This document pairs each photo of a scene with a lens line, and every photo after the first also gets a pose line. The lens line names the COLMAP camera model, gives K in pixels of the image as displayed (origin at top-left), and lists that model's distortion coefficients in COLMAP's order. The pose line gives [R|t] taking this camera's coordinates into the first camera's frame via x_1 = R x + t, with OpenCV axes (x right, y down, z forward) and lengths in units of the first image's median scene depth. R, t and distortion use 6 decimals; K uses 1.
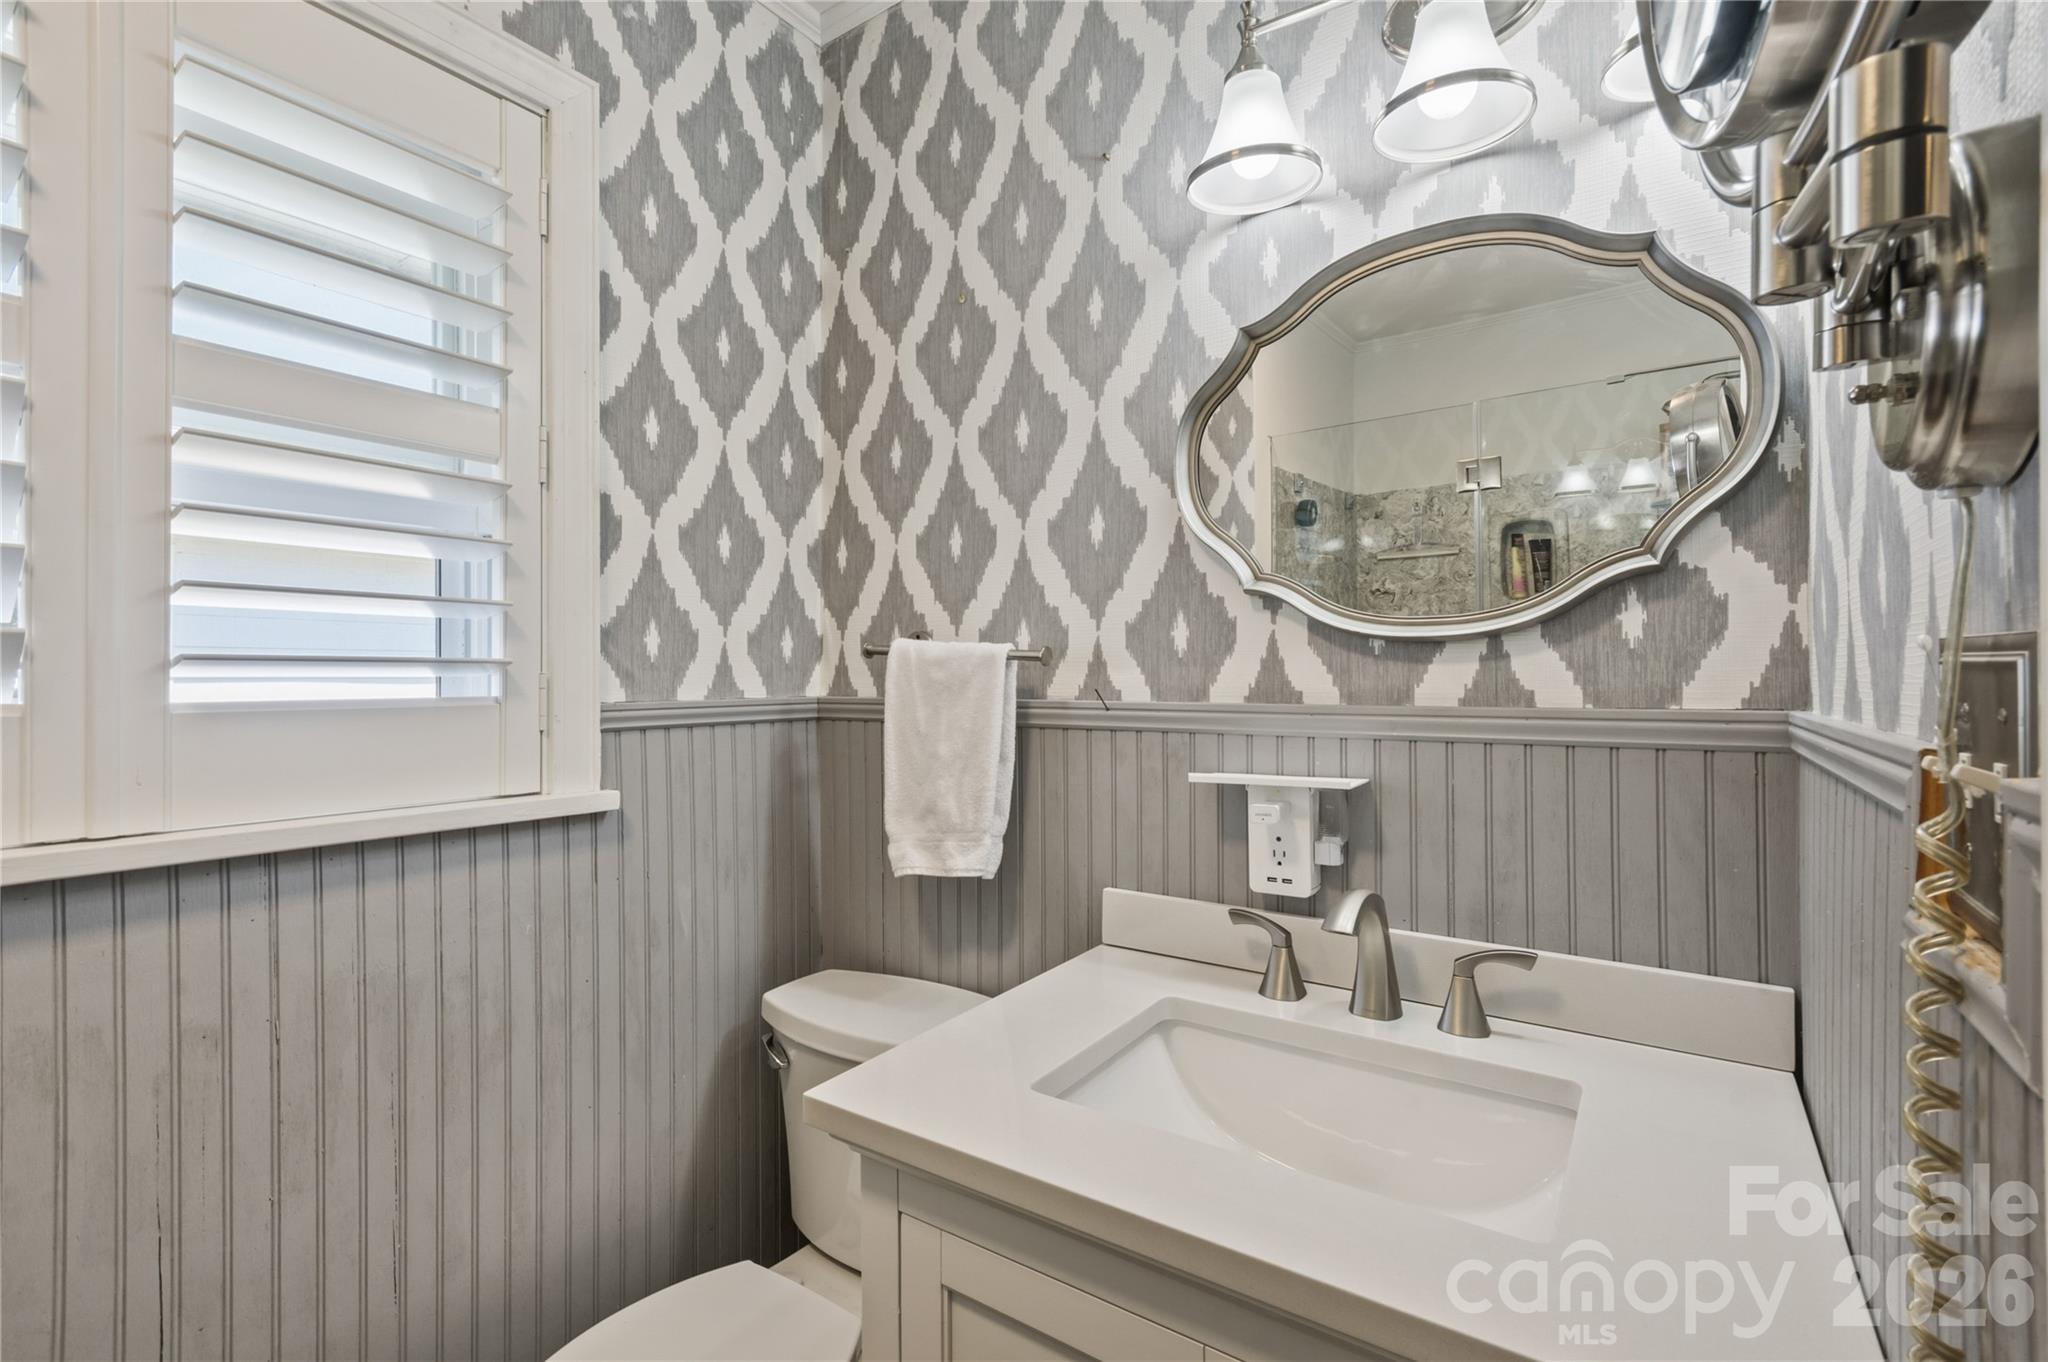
lens RADIAL K [[915.7, 0, 1024.3], [0, 915.7, 676.1], [0, 0, 1]] dist [-0.001500, -0.004458]
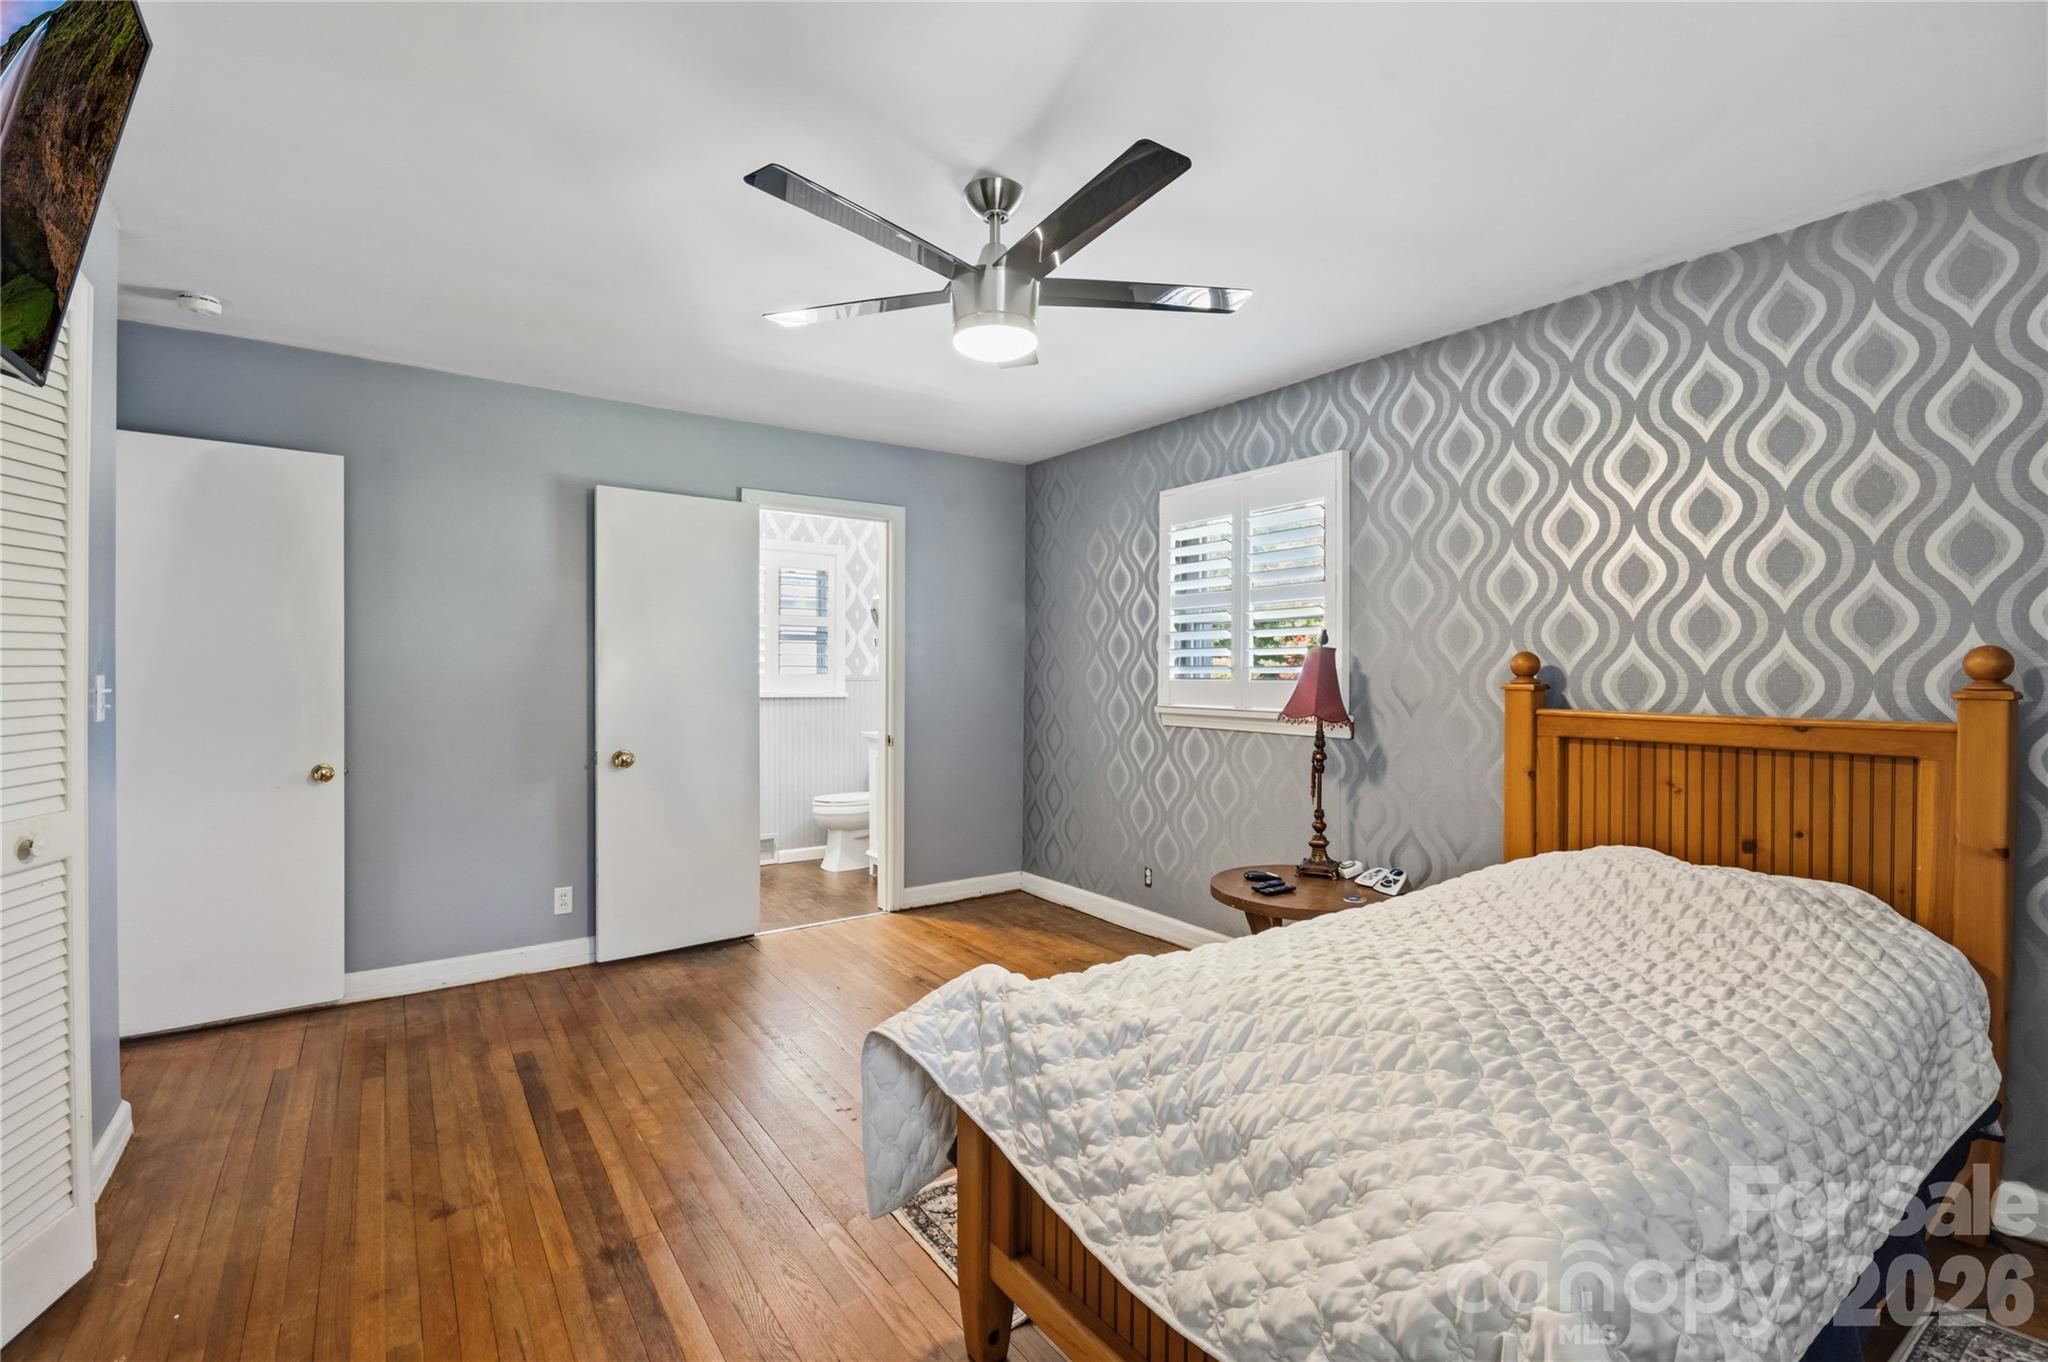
lens RADIAL K [[915.7, 0, 1013.3], [0, 915.7, 673.6], [0, 0, 1]] dist [-0.001500, -0.004458]
pose [[0.932091, 0.006539, -0.362165, 2.002484], [-0.003452, 0.999952, 0.009169, -0.022822], [0.362207, -0.007296, 0.932069, -3.020421]]
